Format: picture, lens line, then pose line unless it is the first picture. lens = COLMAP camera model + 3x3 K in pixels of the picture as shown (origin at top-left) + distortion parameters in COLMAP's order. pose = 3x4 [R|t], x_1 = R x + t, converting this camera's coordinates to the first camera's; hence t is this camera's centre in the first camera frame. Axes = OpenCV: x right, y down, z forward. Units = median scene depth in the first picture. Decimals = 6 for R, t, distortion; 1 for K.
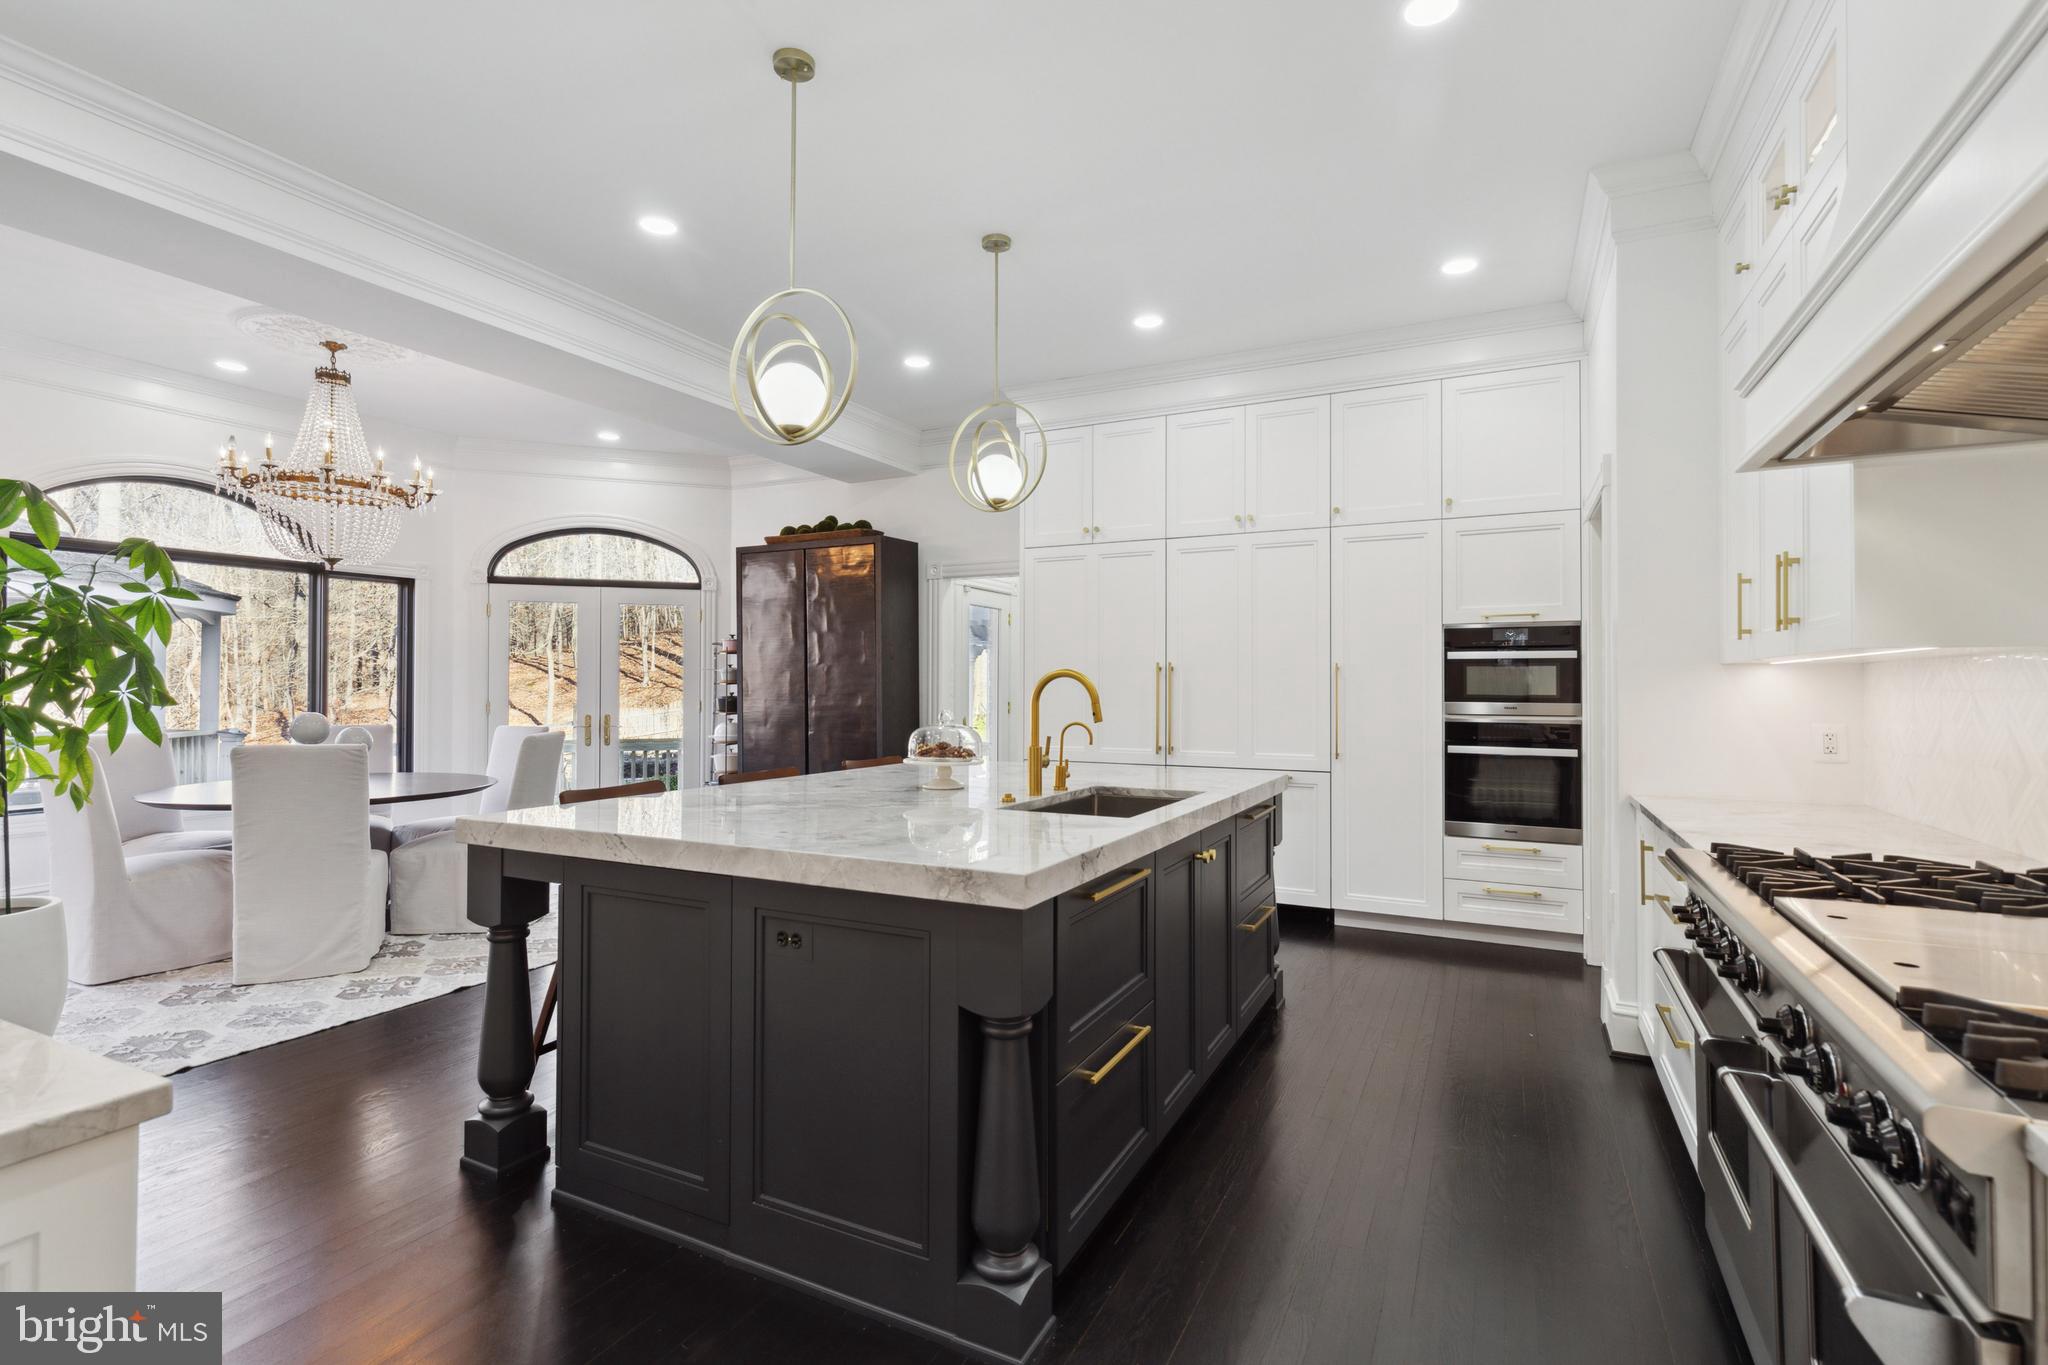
lens RADIAL K [[945.1, 0, 1034.7], [0, 945.1, 674.7], [0, 0, 1]] dist [0.002248, -0.002636]
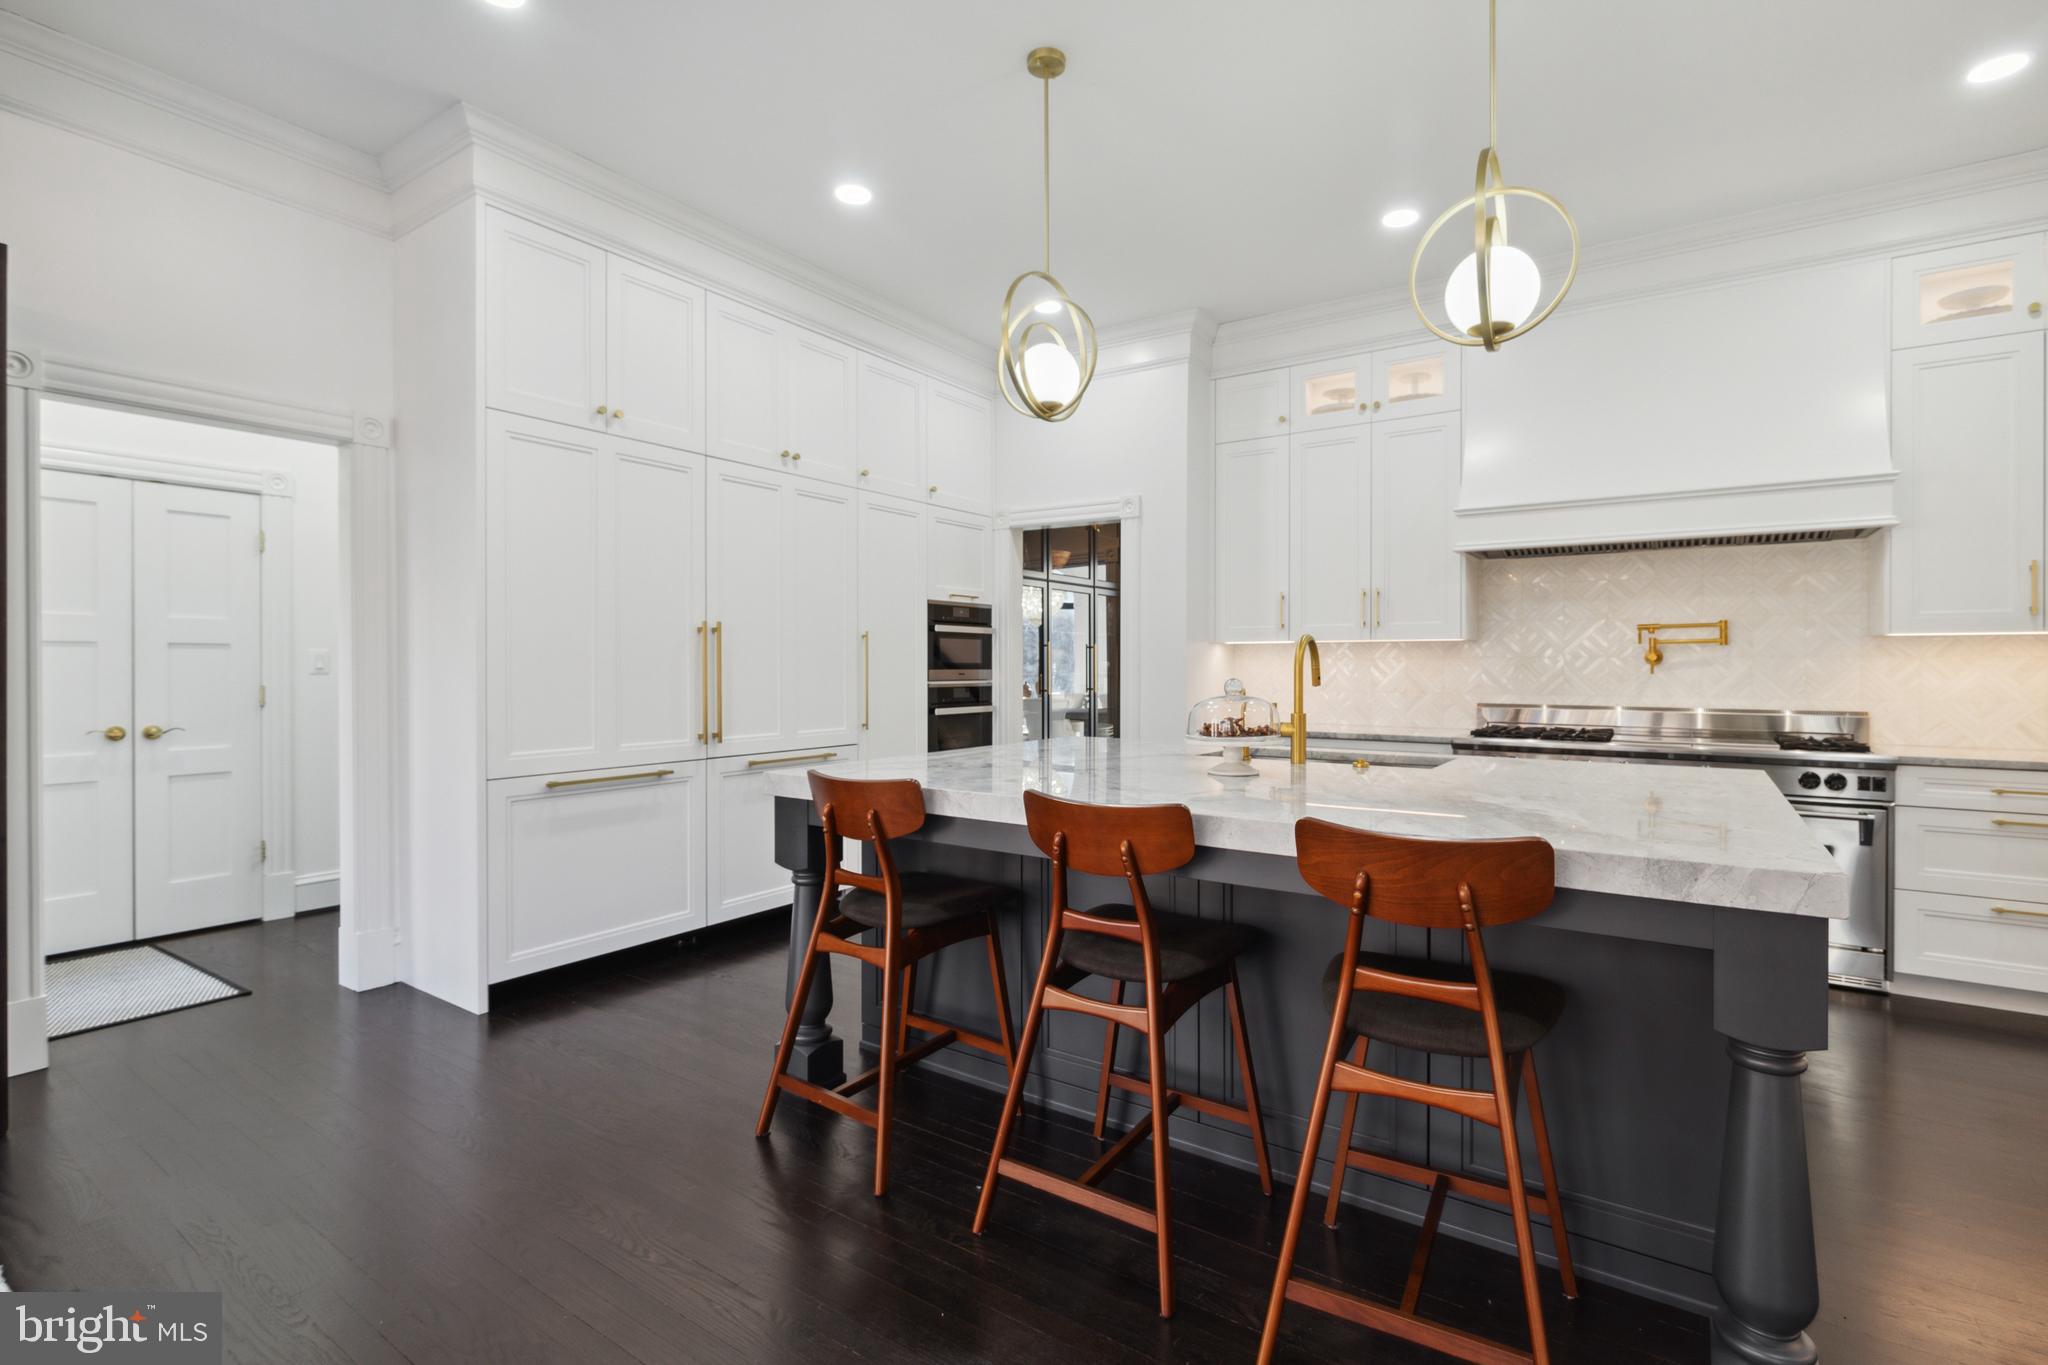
lens RADIAL K [[945.1, 0, 1029.3], [0, 945.1, 665.6], [0, 0, 1]] dist [0.002248, -0.002636]
pose [[0.137154, -0.003636, 0.990543, -0.643556], [-0.014259, 0.999882, 0.005645, 0.016183], [-0.990447, -0.014898, 0.137086, 0.733349]]
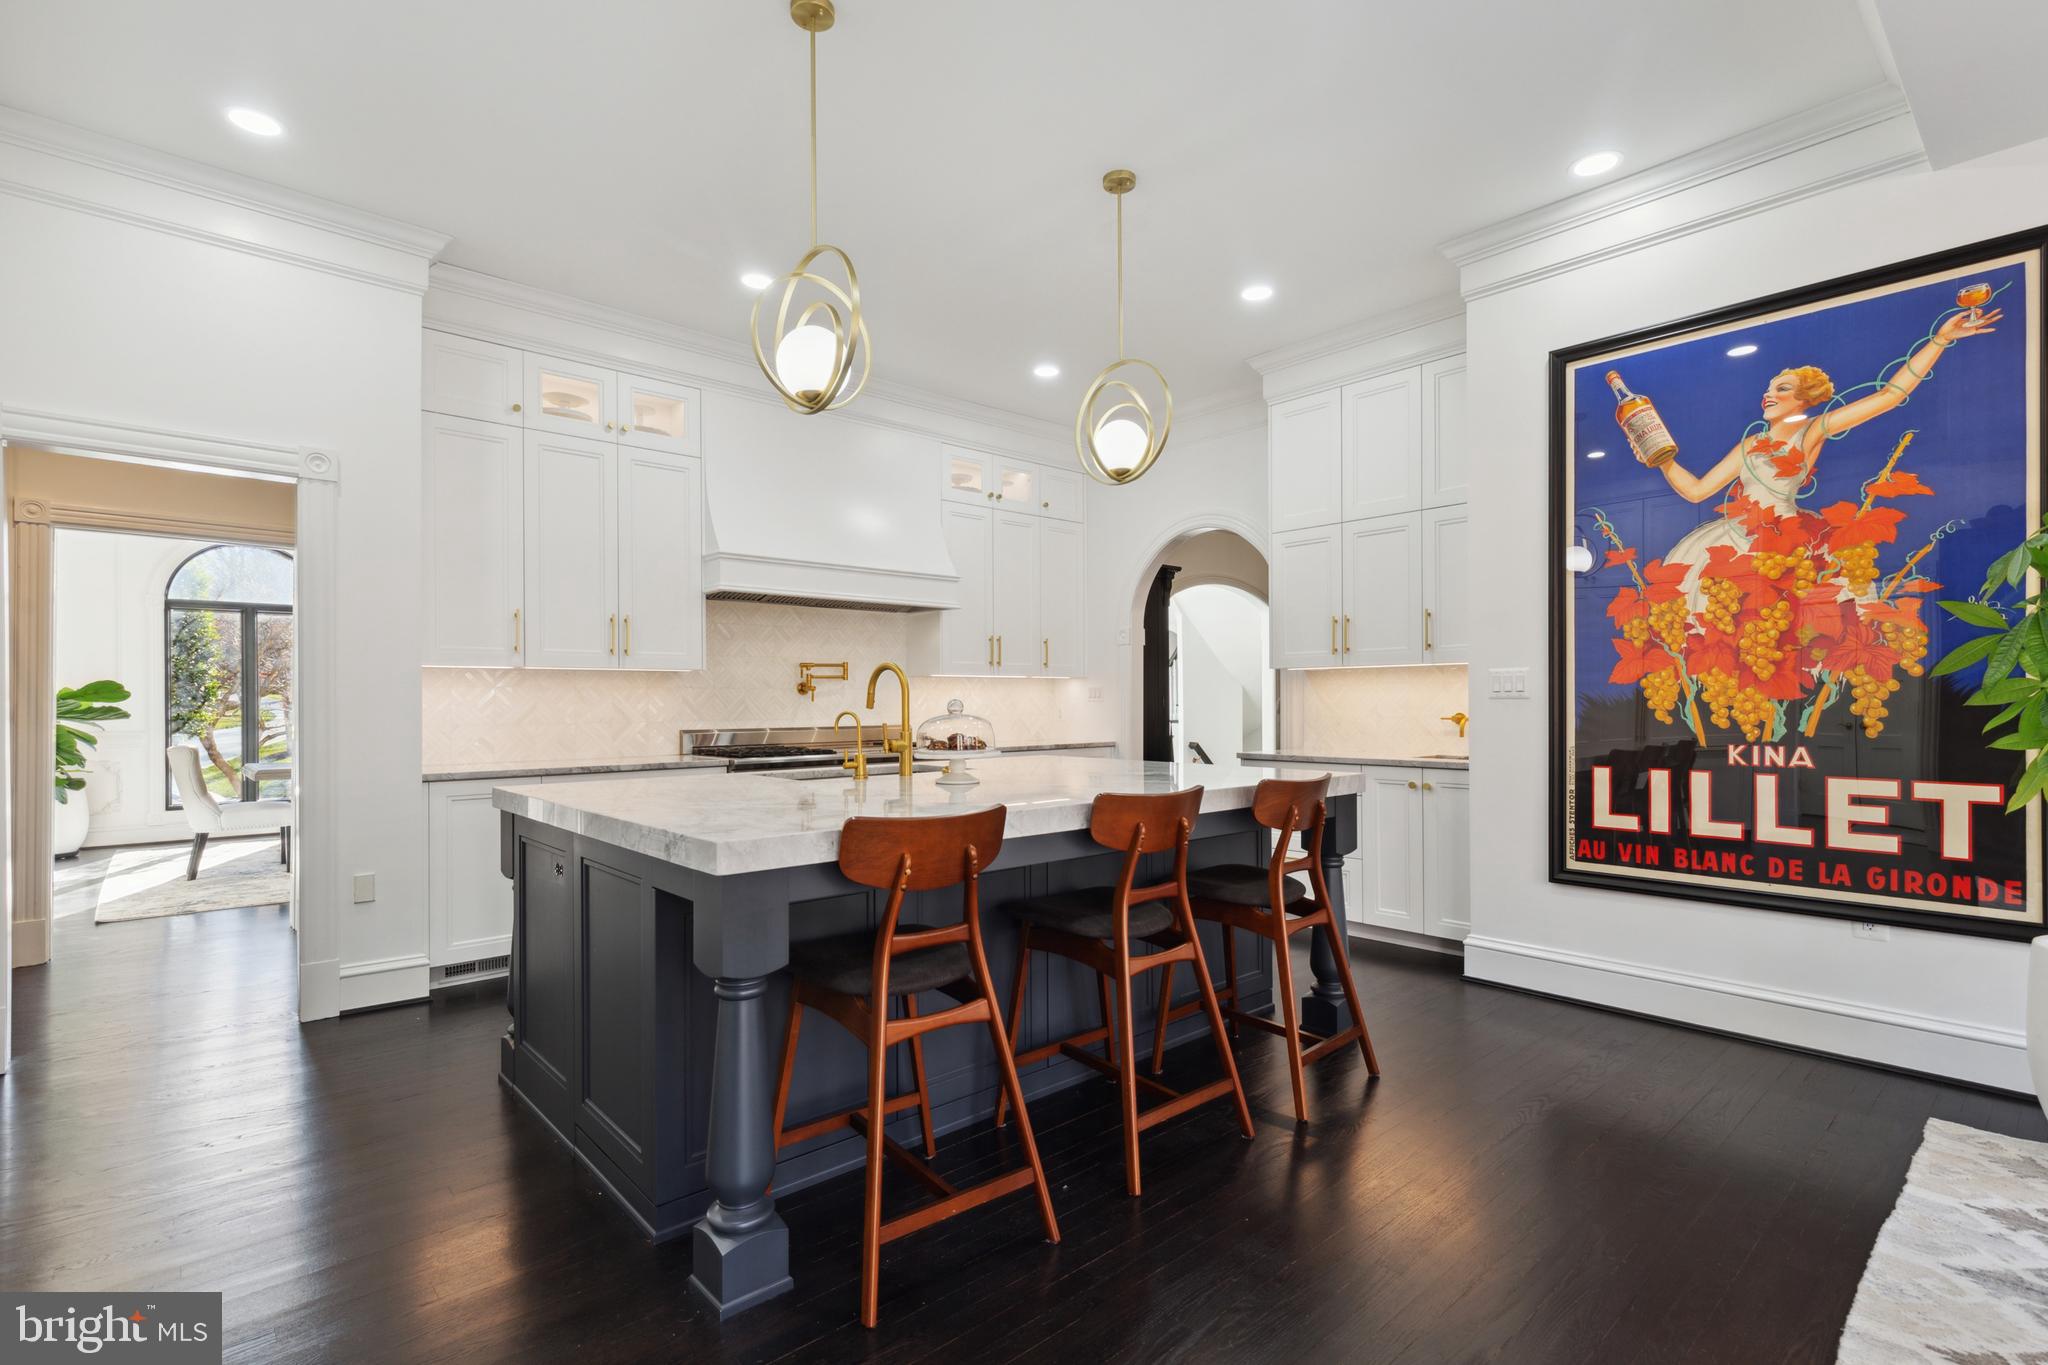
lens RADIAL K [[945.1, 0, 1033.2], [0, 945.1, 704.9], [0, 0, 1]] dist [0.002248, -0.002636]
pose [[-0.930314, 0.001087, 0.366764, -0.350942], [-0.002412, 0.999956, -0.009083, 0.035733], [-0.366757, -0.009335, -0.930270, 1.267410]]
